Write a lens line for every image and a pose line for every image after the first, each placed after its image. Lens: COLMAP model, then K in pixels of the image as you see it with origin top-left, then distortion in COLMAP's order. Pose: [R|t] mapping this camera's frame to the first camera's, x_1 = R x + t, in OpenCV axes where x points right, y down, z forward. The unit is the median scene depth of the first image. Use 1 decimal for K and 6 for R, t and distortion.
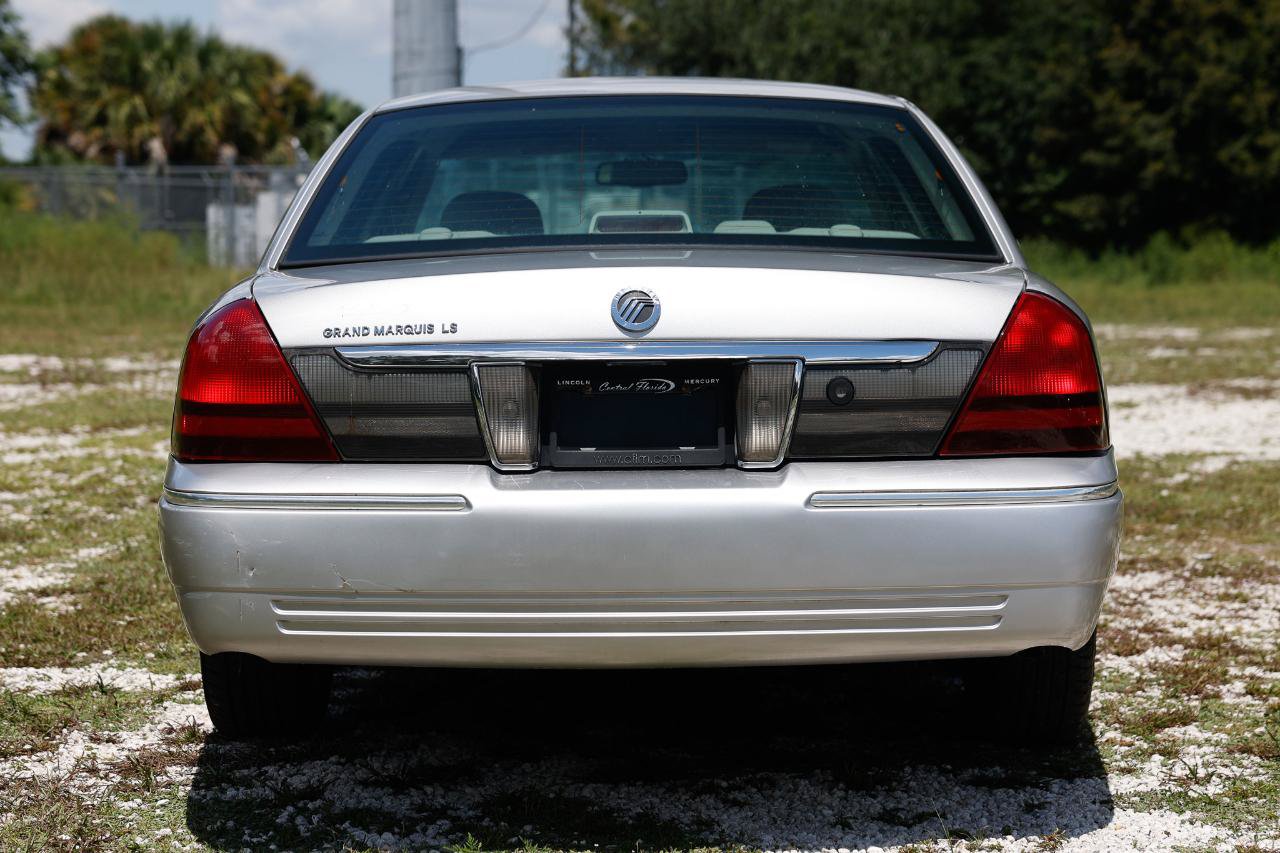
lens RADIAL K [[3016.6, 0, 641.6], [0, 3016.6, 398.8], [0, 0, 1]] dist [0.283131, 0.096589]
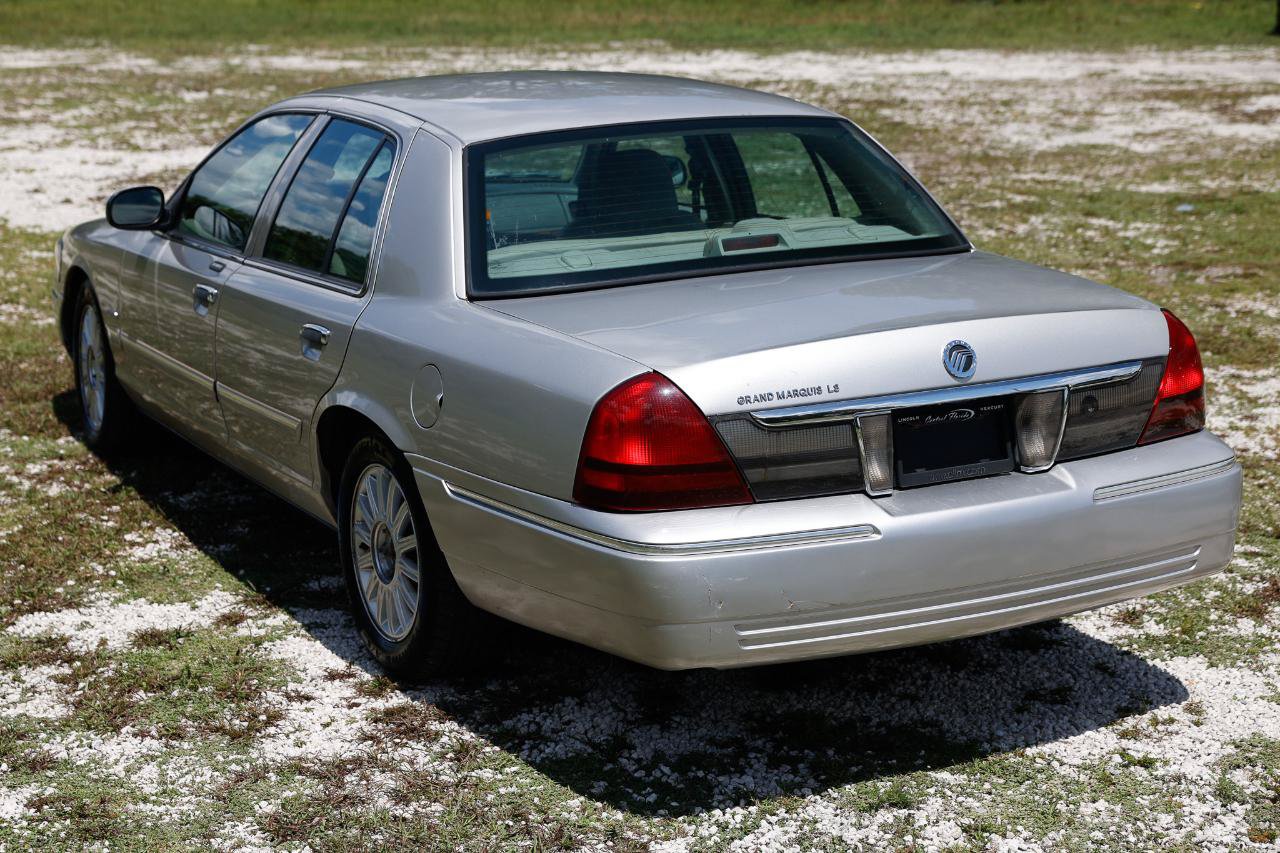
lens RADIAL K [[2366.8, 0, 640.0], [0, 2366.8, 426.5], [0, 0, 1]] dist [0.158160, 0.074942]
pose [[0.881082, -0.108157, 0.460430, -0.503830], [0.034036, 0.985477, 0.166363, -0.149051], [-0.471737, -0.130908, 0.871968, 0.160708]]
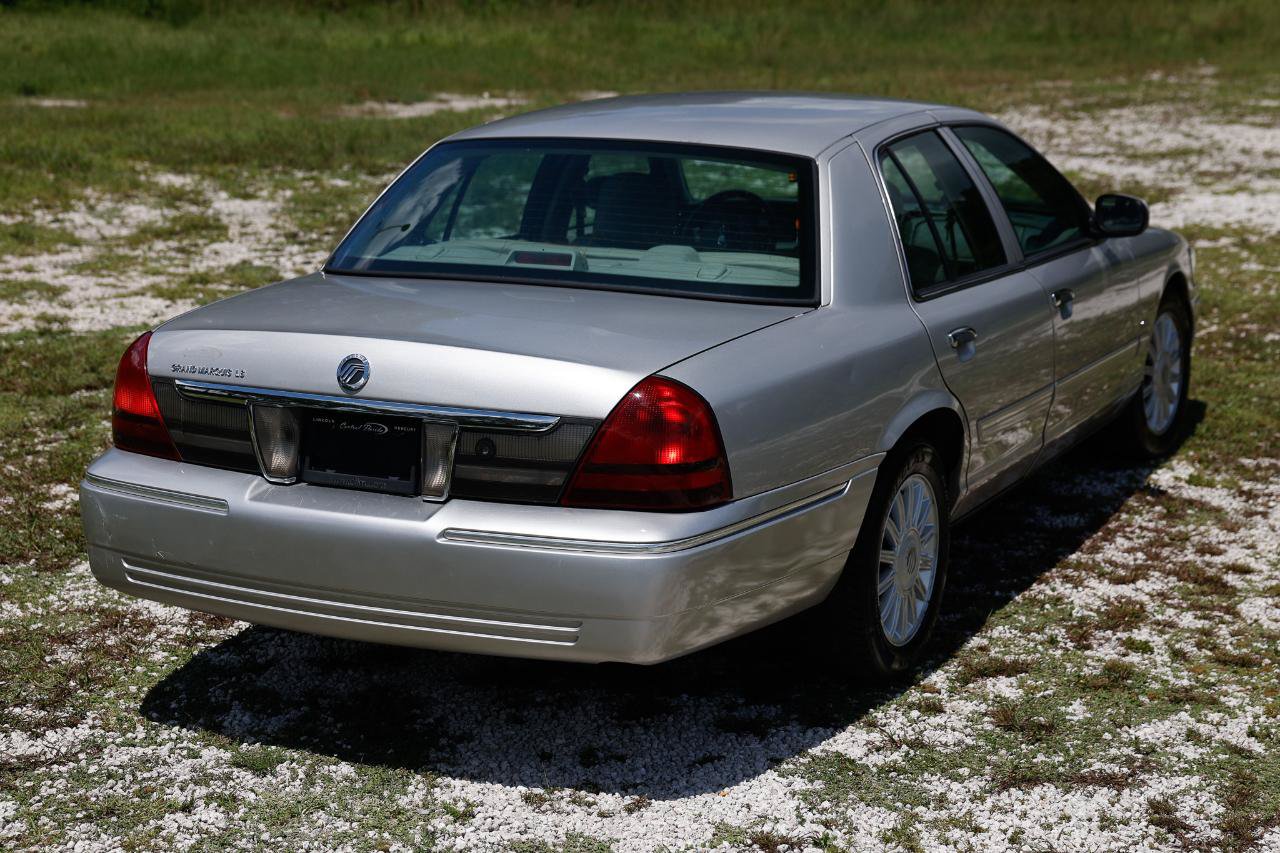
lens RADIAL K [[2366.8, 0, 640.0], [0, 2366.8, 426.5], [0, 0, 1]] dist [0.158160, 0.074942]
pose [[0.895812, 0.095325, -0.434090, 0.486832], [-0.027373, 0.986707, 0.160188, -0.152149], [0.443590, -0.131616, 0.886513, 0.111228]]
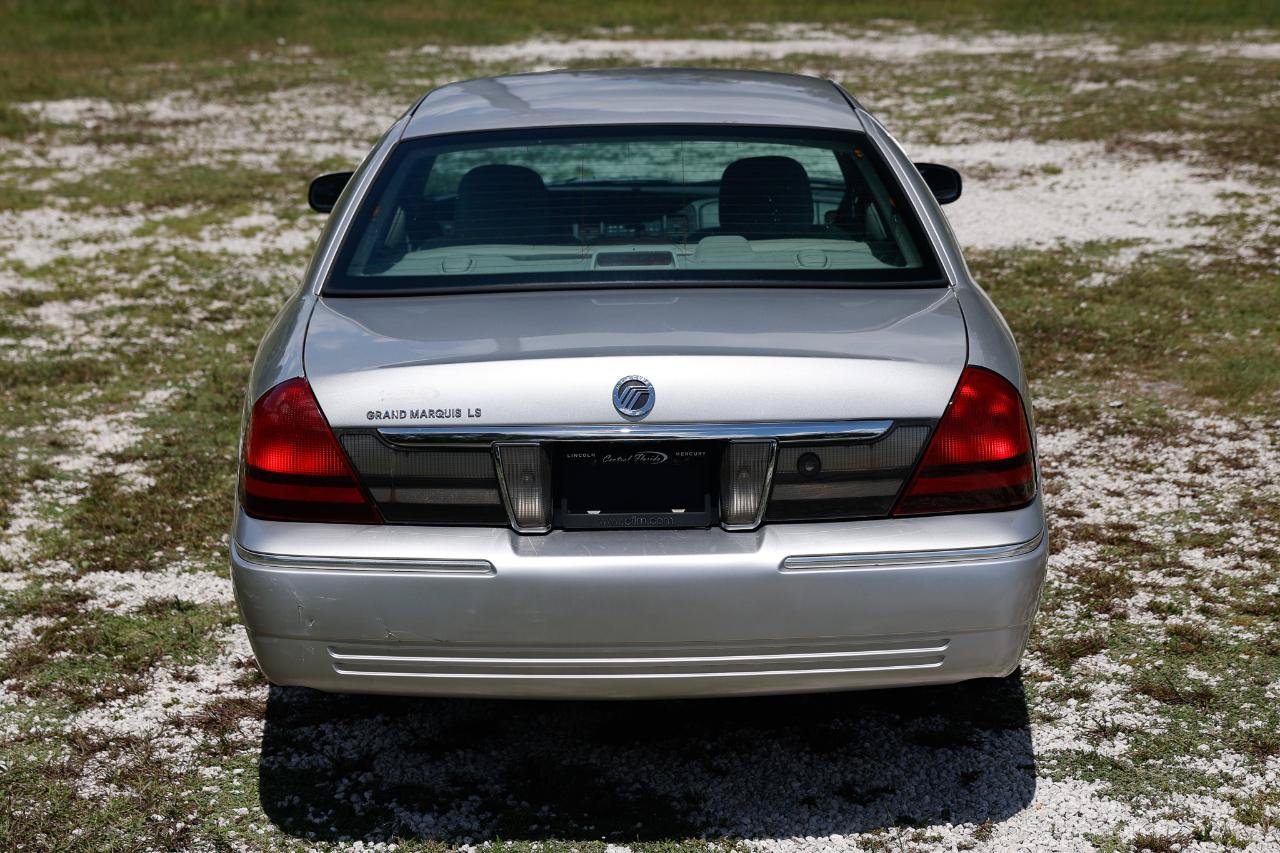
lens RADIAL K [[2655.3, 0, 620.6], [0, 2655.3, 425.8], [0, 0, 1]] dist [0.213459, -0.007882]
pose [[0.999976, -0.006852, -0.000669, -0.005555], [0.006876, 0.989026, 0.147585, -0.146397], [-0.000350, -0.147586, 0.989049, -0.014617]]
